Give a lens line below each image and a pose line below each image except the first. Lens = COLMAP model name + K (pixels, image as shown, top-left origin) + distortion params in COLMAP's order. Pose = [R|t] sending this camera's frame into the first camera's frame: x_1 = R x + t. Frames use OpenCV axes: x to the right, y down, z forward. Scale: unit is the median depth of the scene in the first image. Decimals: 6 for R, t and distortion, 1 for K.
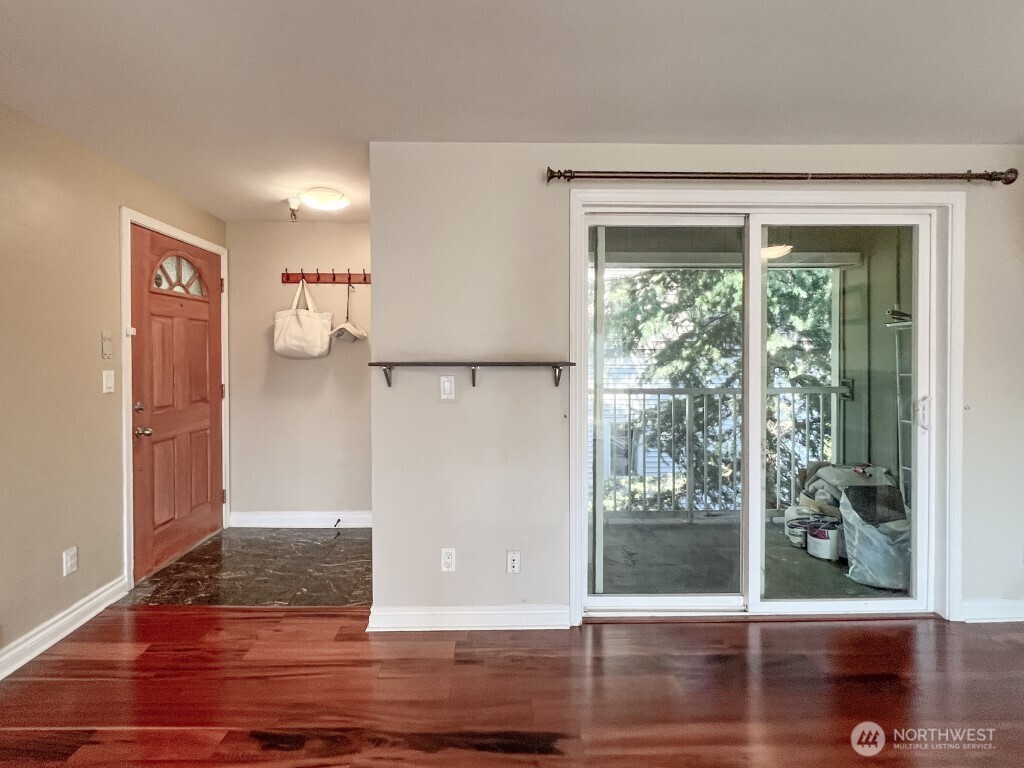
lens RADIAL K [[494.4, 0, 510.1], [0, 494.4, 360.0], [0, 0, 1]] dist [-0.005071, -0.000397]
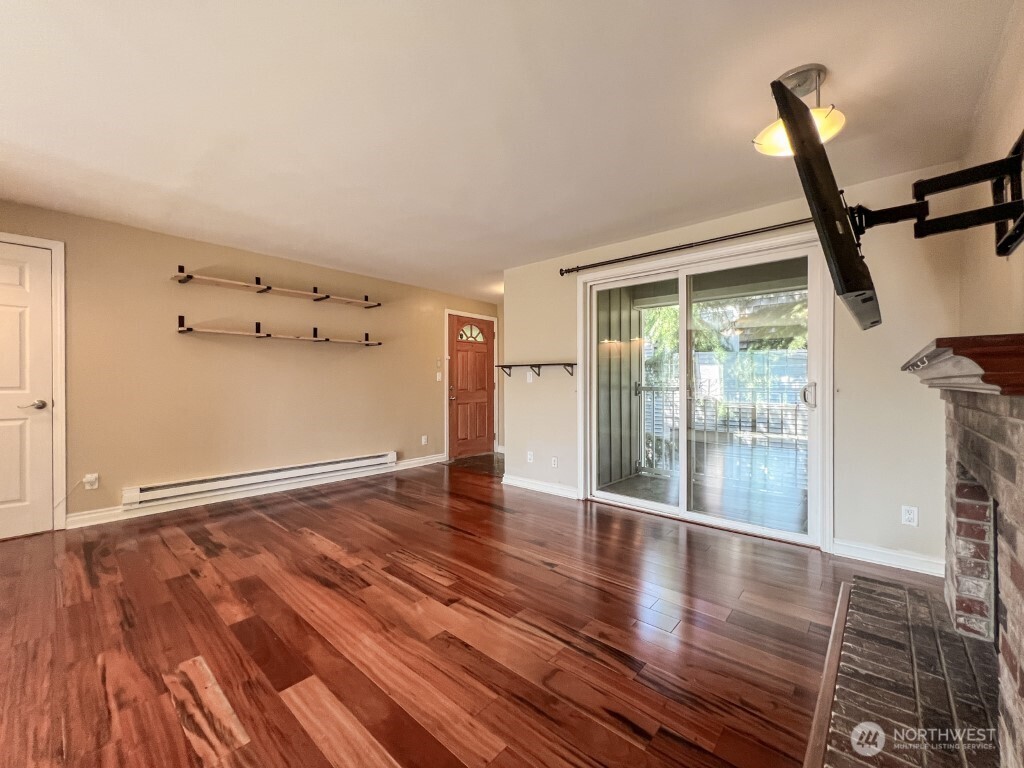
lens RADIAL K [[418.3, 0, 516.6], [0, 418.3, 383.0], [0, 0, 1]] dist [-0.012308, 0.001468]
pose [[0.738685, 0.002679, -0.674046, 0.936288], [-0.009430, 0.999935, -0.006360, 0.083397], [0.673985, 0.011054, 0.738662, -0.341470]]
